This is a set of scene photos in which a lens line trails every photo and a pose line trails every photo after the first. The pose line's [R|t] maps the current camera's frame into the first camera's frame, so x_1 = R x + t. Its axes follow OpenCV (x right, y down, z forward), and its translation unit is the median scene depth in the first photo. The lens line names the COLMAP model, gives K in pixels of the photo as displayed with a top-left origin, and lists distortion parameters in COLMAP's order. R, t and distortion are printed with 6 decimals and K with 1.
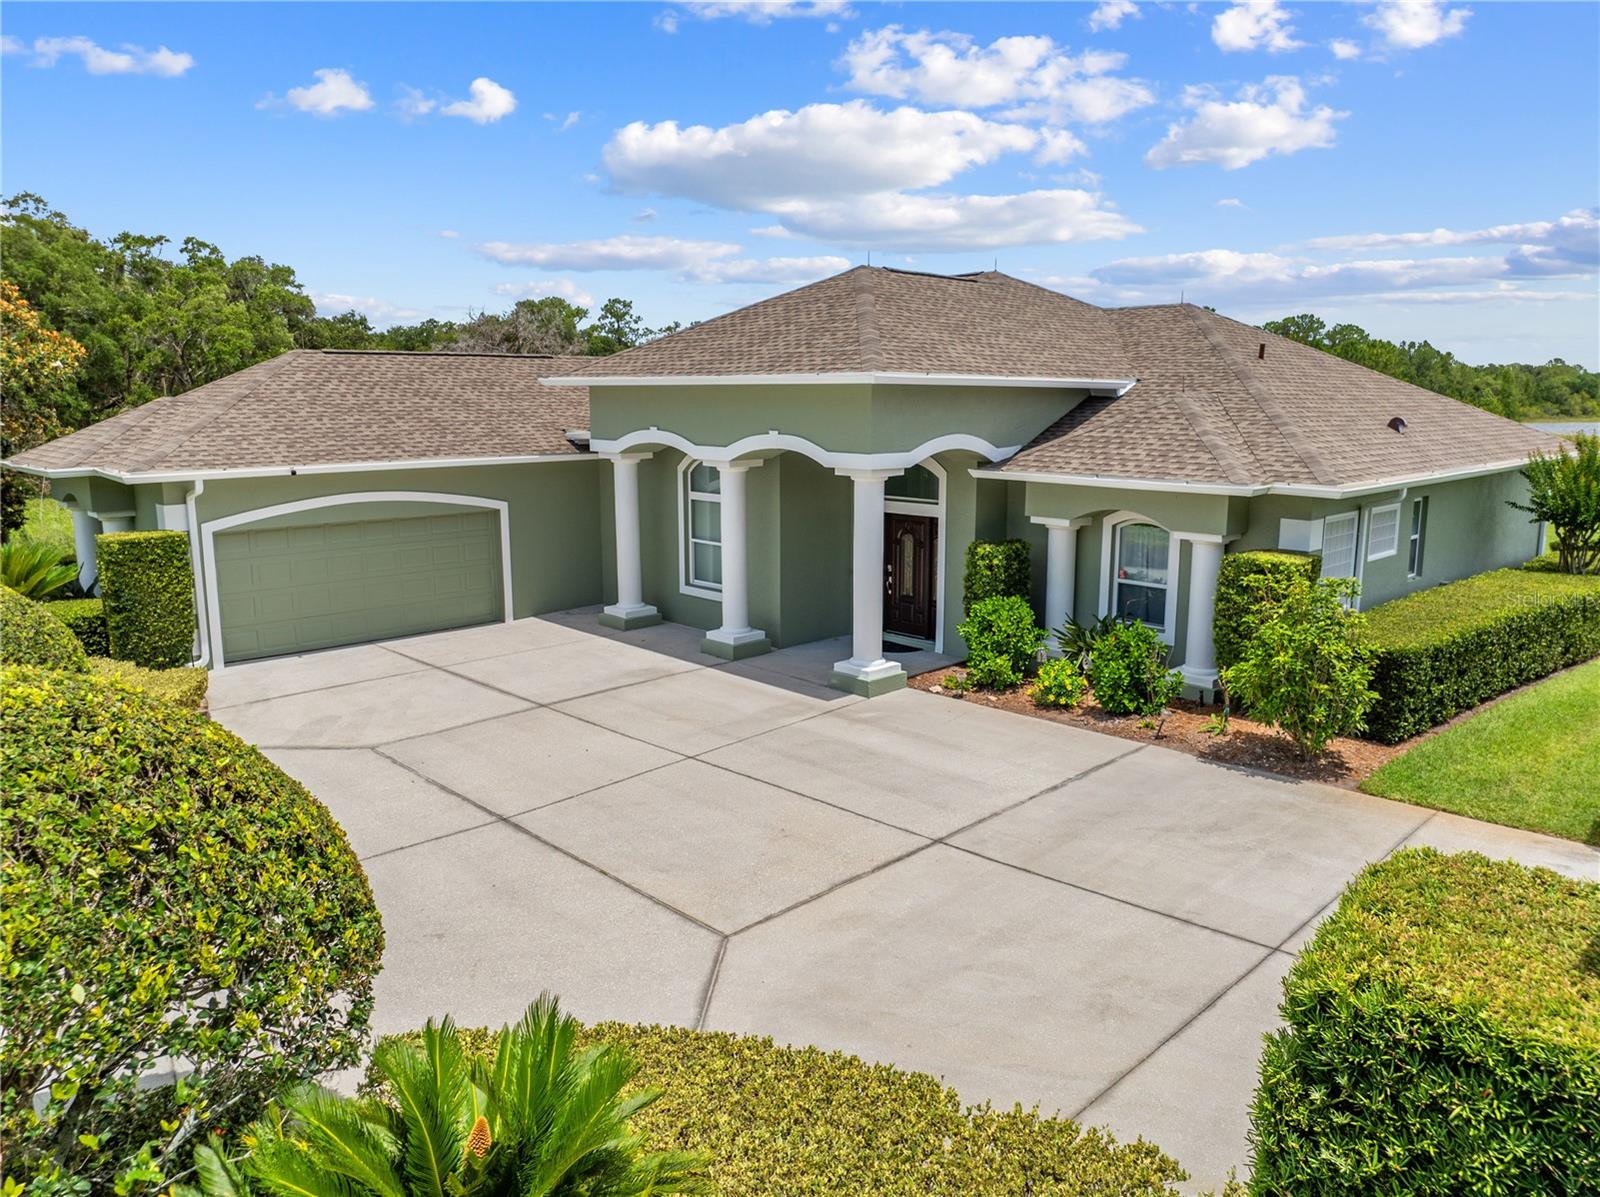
lens RADIAL K [[1127.3, 0, 799.8], [0, 1127.3, 593.1], [0, 0, 1]] dist [-0.040166, 0.006117]
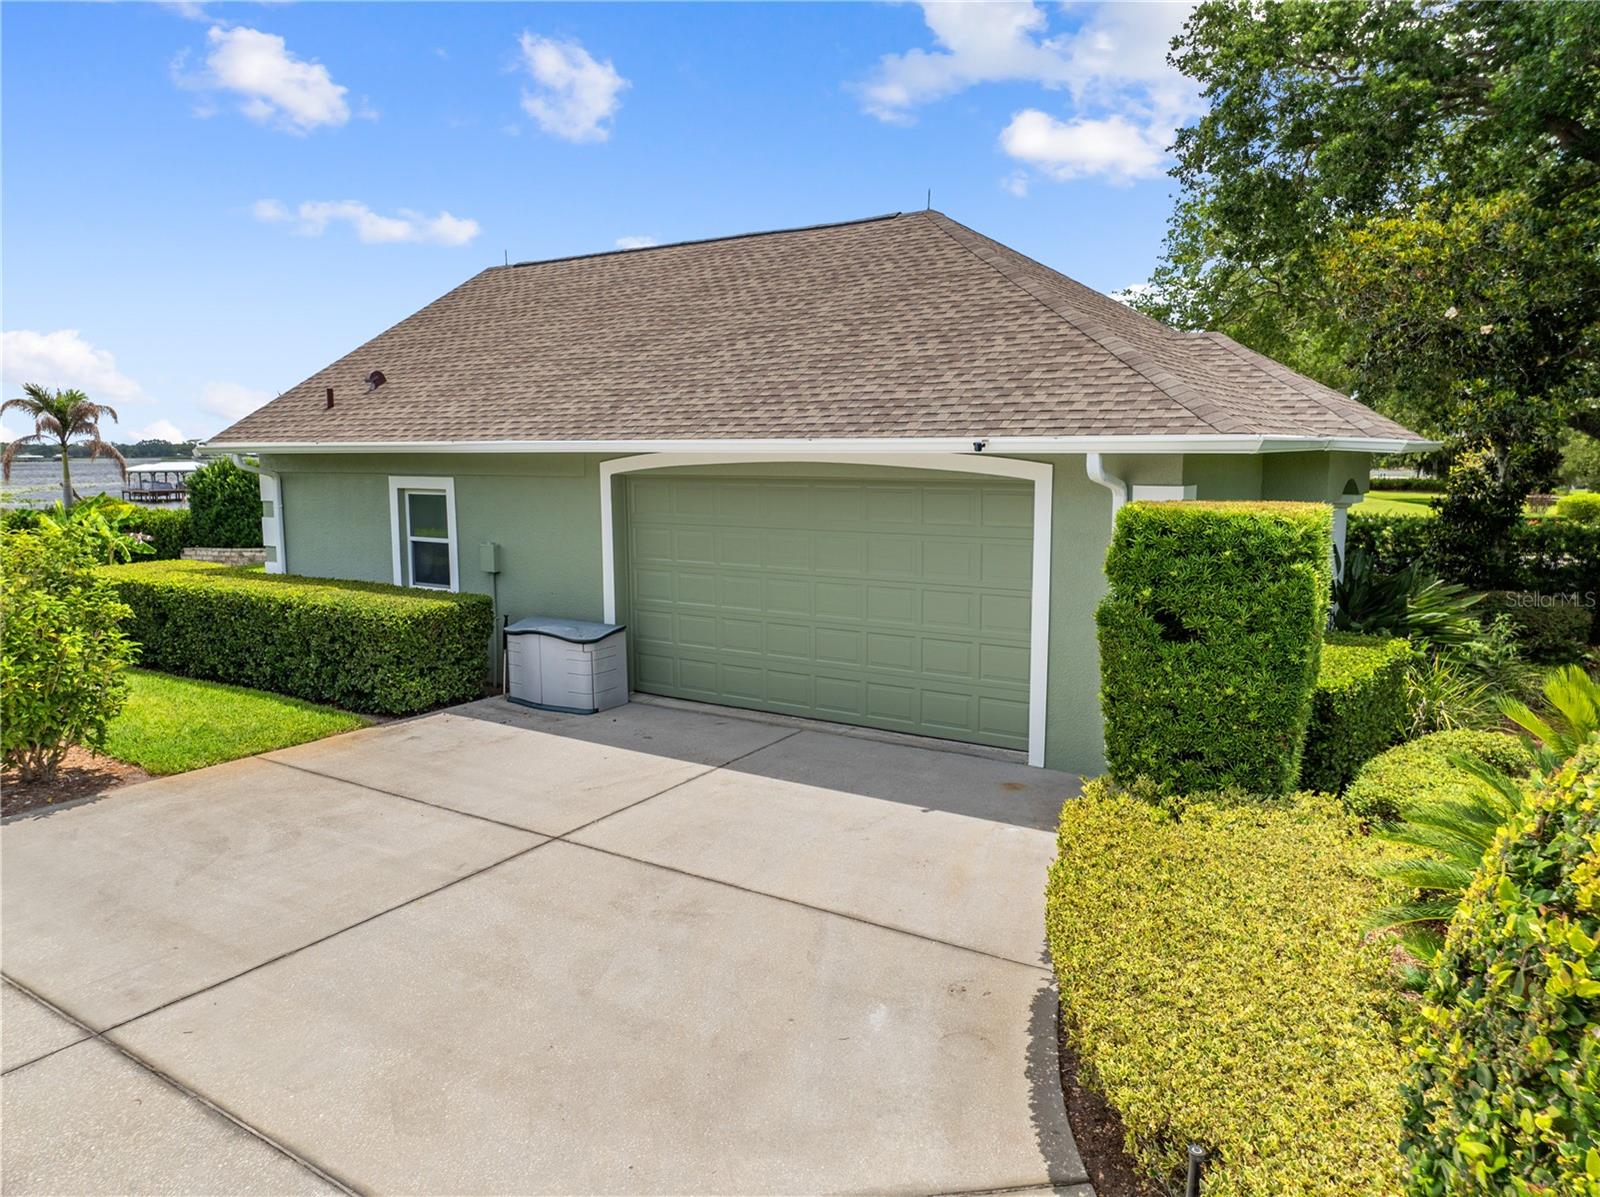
lens RADIAL K [[1127.3, 0, 807.2], [0, 1127.3, 595.8], [0, 0, 1]] dist [-0.040166, 0.006117]
pose [[-0.225235, -0.123668, 0.966424, -0.280899], [0.169687, 0.971773, 0.163899, -0.005367], [-0.959414, 0.200906, -0.197893, 0.484972]]
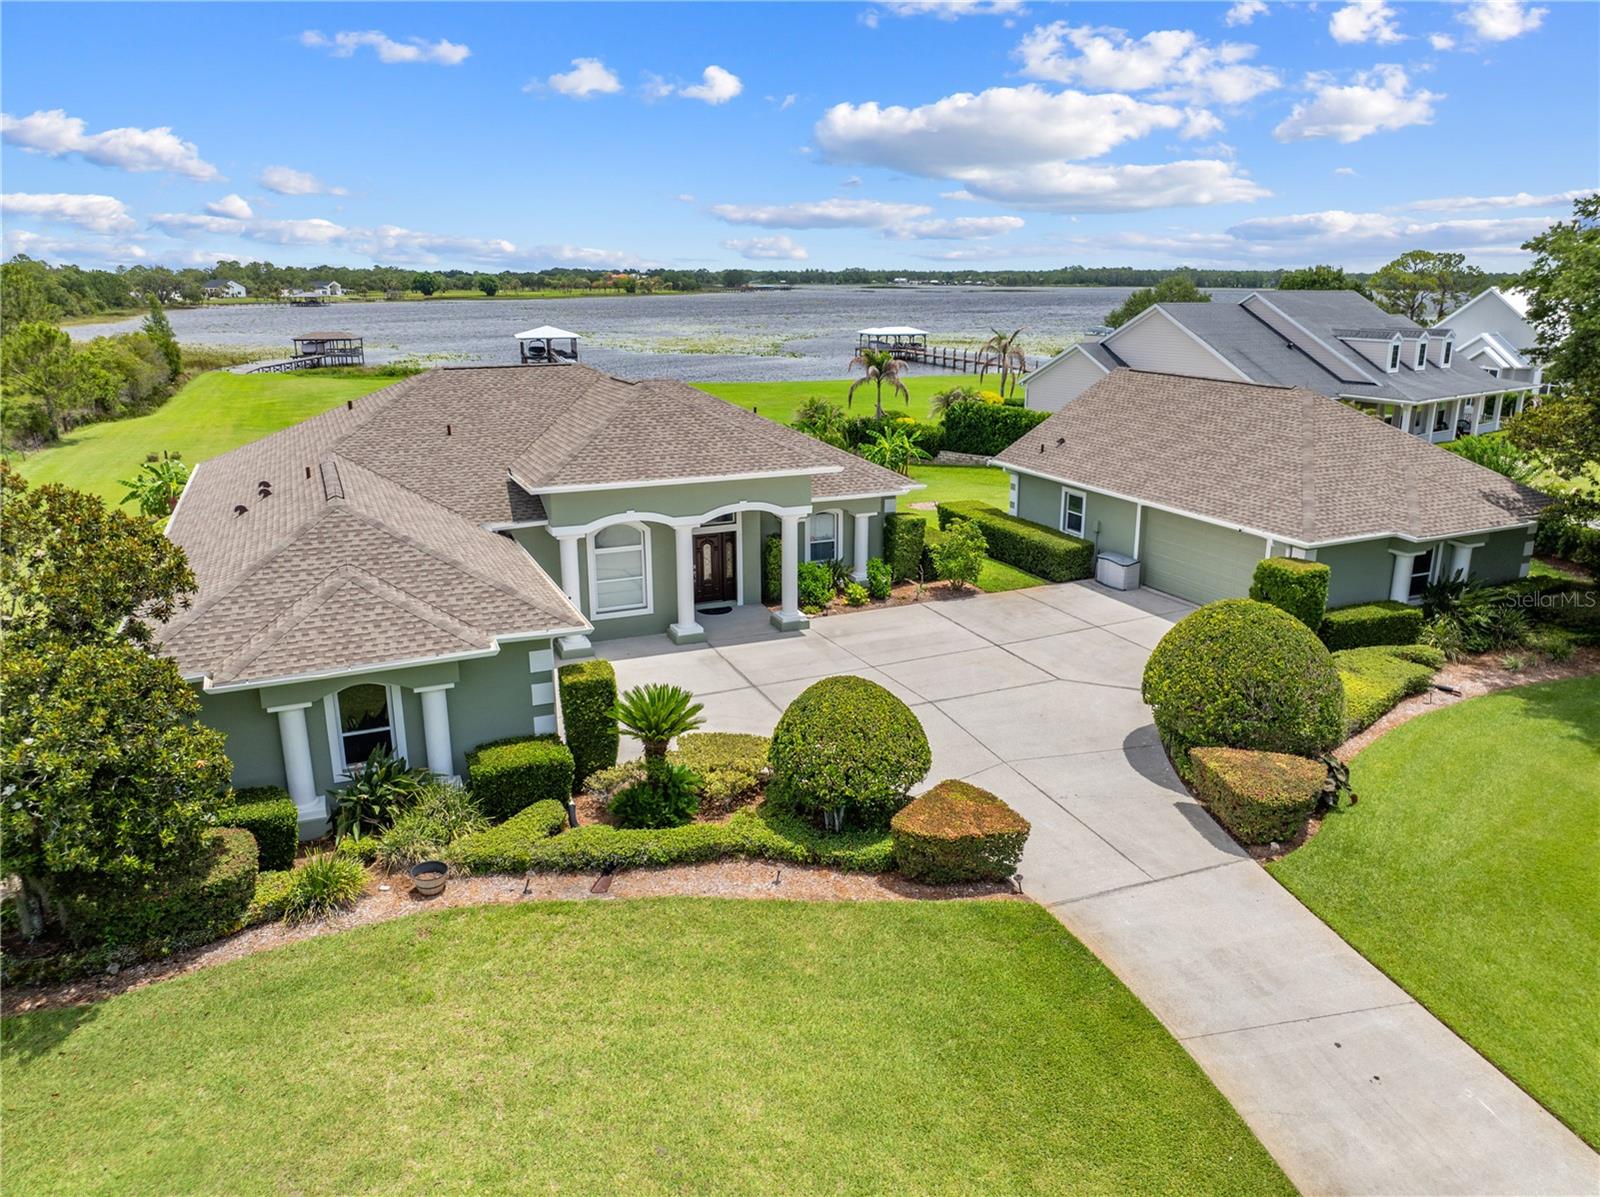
lens RADIAL K [[1127.3, 0, 809.7], [0, 1127.3, 592.7], [0, 0, 1]] dist [-0.040166, 0.006117]
pose [[0.330460, -0.254458, 0.908871, -1.604685], [0.162675, 0.963916, 0.210721, -0.356540], [-0.929695, 0.078216, 0.359930, 0.284971]]
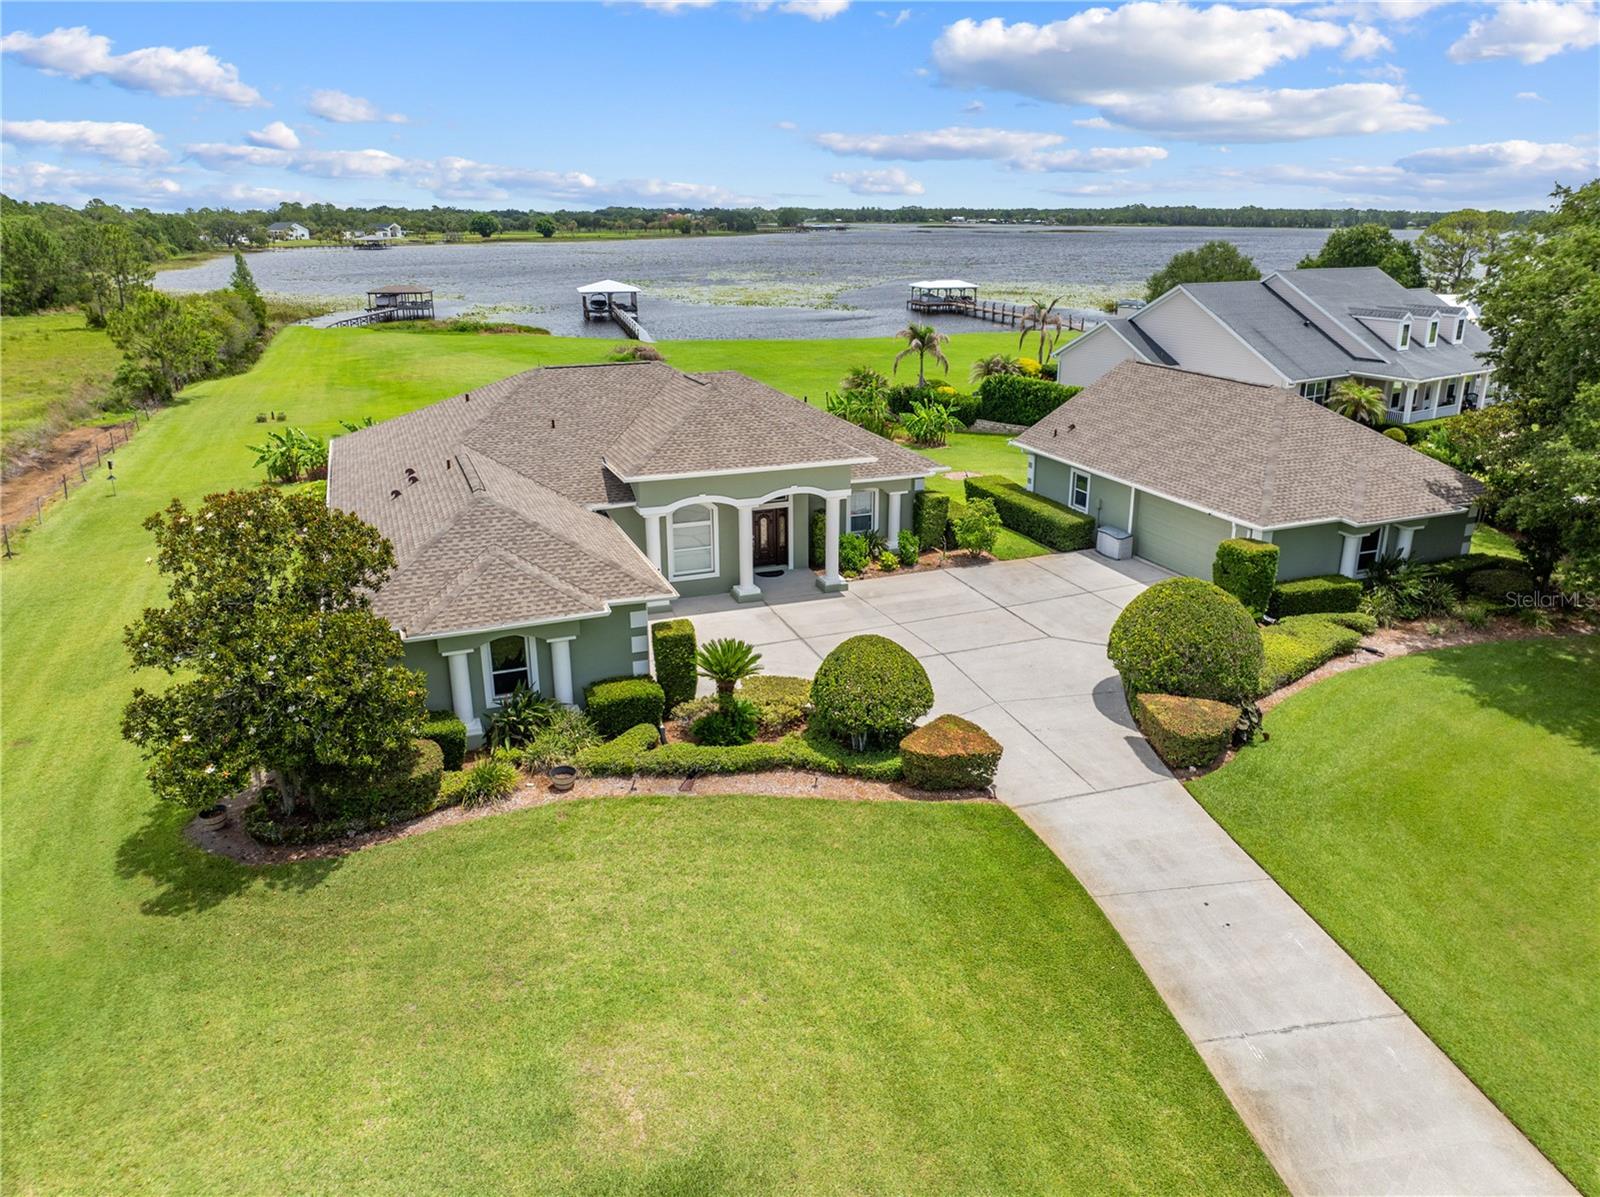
lens RADIAL K [[1127.3, 0, 809.5], [0, 1127.3, 591.9], [0, 0, 1]] dist [-0.040166, 0.006117]
pose [[0.375075, -0.295519, 0.878628, -1.925817], [0.161009, 0.954186, 0.252200, -0.481041], [-0.912905, 0.046873, 0.405472, 0.122456]]
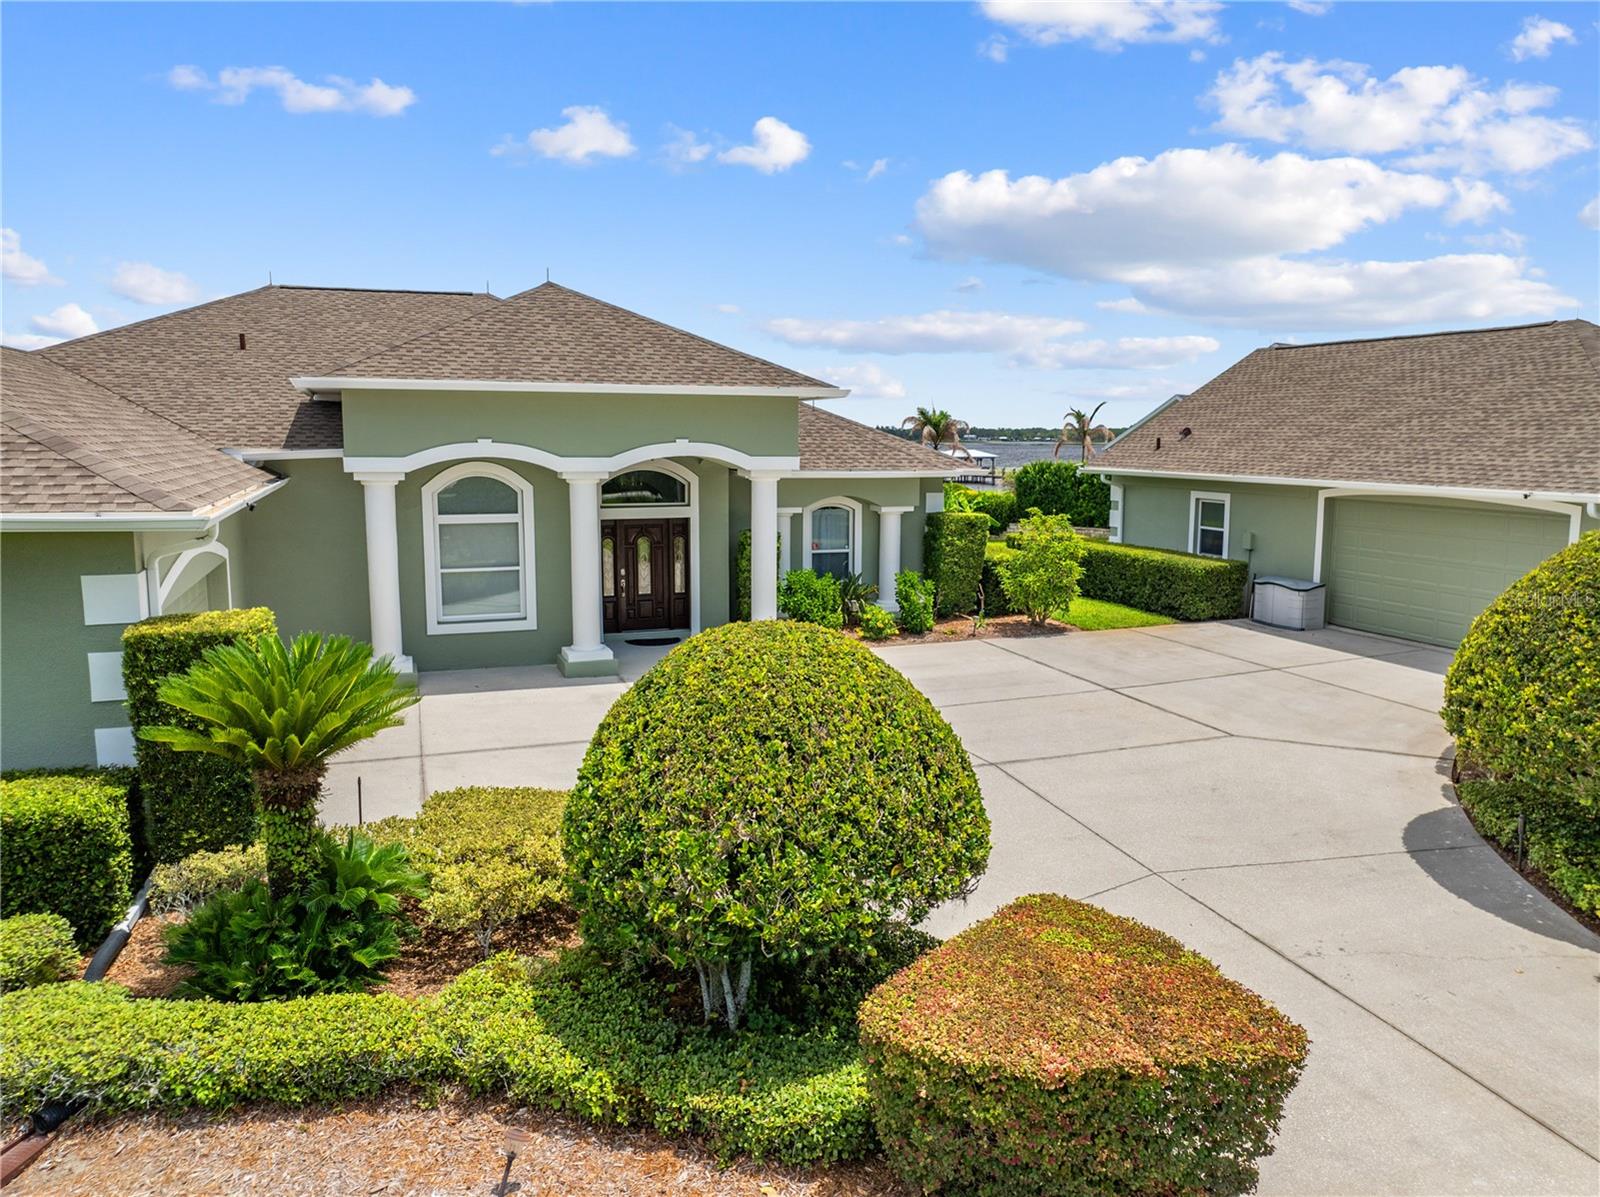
lens RADIAL K [[1127.3, 0, 811.7], [0, 1127.3, 594.4], [0, 0, 1]] dist [-0.040166, 0.006117]
pose [[0.387408, -0.125981, 0.913260, -0.955363], [0.154835, 0.985439, 0.070256, -0.055953], [-0.908813, 0.114187, 0.401273, 0.479438]]
